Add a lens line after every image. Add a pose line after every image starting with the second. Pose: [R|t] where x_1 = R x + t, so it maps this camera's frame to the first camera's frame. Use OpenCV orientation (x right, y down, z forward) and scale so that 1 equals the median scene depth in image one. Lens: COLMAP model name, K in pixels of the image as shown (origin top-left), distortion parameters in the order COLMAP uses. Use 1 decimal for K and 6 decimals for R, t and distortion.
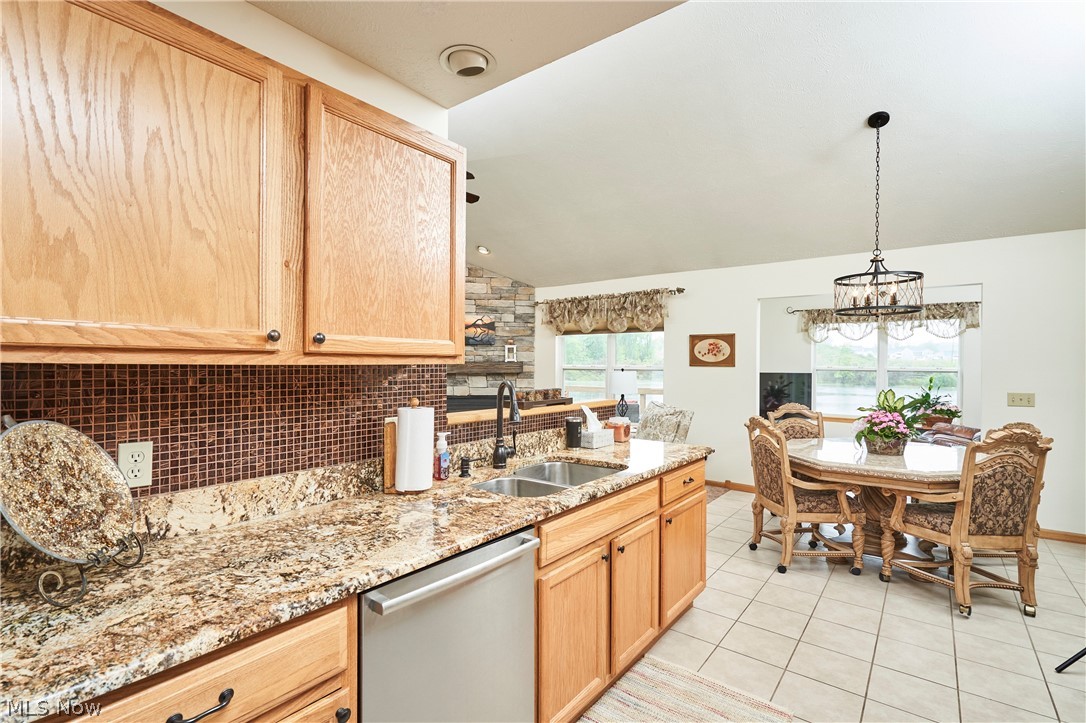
lens RADIAL K [[504.1, 0, 544.8], [0, 504.1, 366.5], [0, 0, 1]] dist [0.000378, -0.000179]
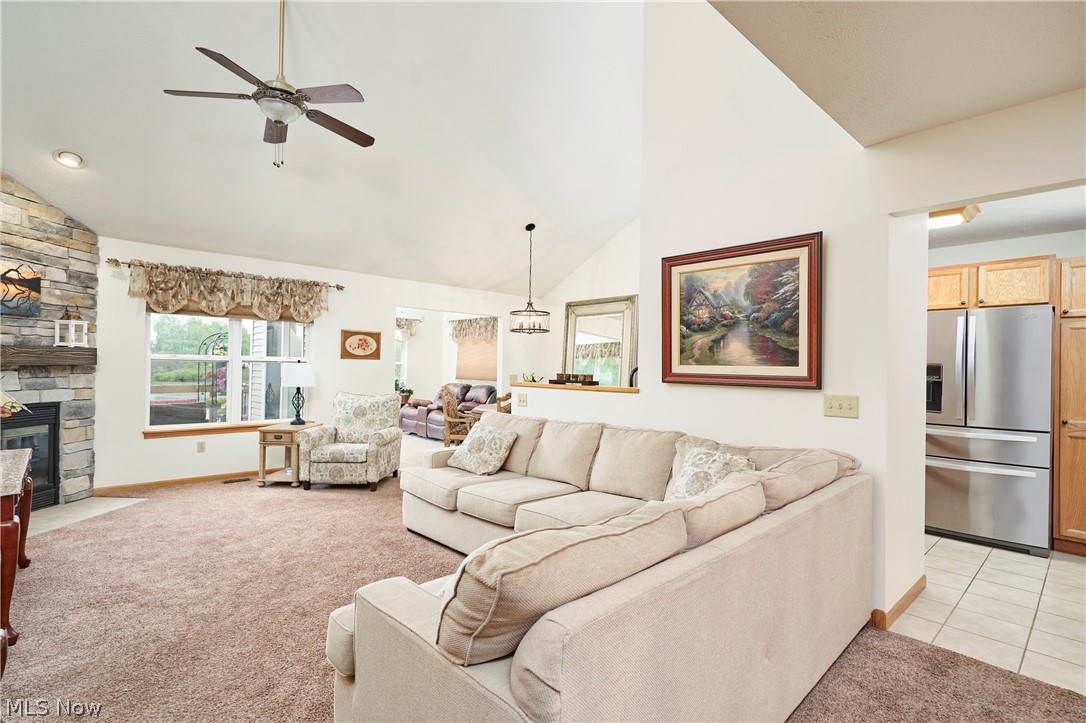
lens RADIAL K [[504.1, 0, 544.8], [0, 504.1, 366.5], [0, 0, 1]] dist [0.000378, -0.000179]
pose [[0.171507, -0.000559, 0.985183, -0.581516], [-0.007743, 0.999968, 0.001916, 0.008943], [-0.985152, -0.007957, 0.171497, 0.317312]]
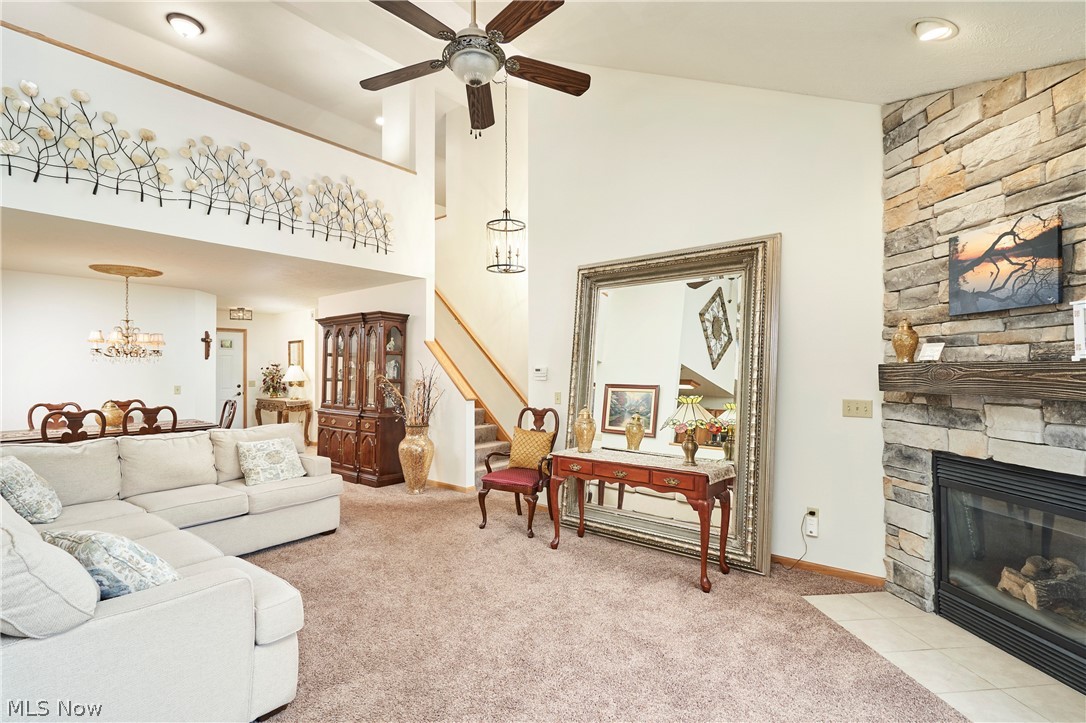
lens RADIAL K [[504.1, 0, 544.8], [0, 504.1, 366.5], [0, 0, 1]] dist [0.000378, -0.000179]
pose [[-0.026217, -0.012850, -0.999574, 0.206135], [-0.003922, 0.999911, -0.012752, -0.001180], [0.999649, 0.003586, -0.026265, 0.706403]]
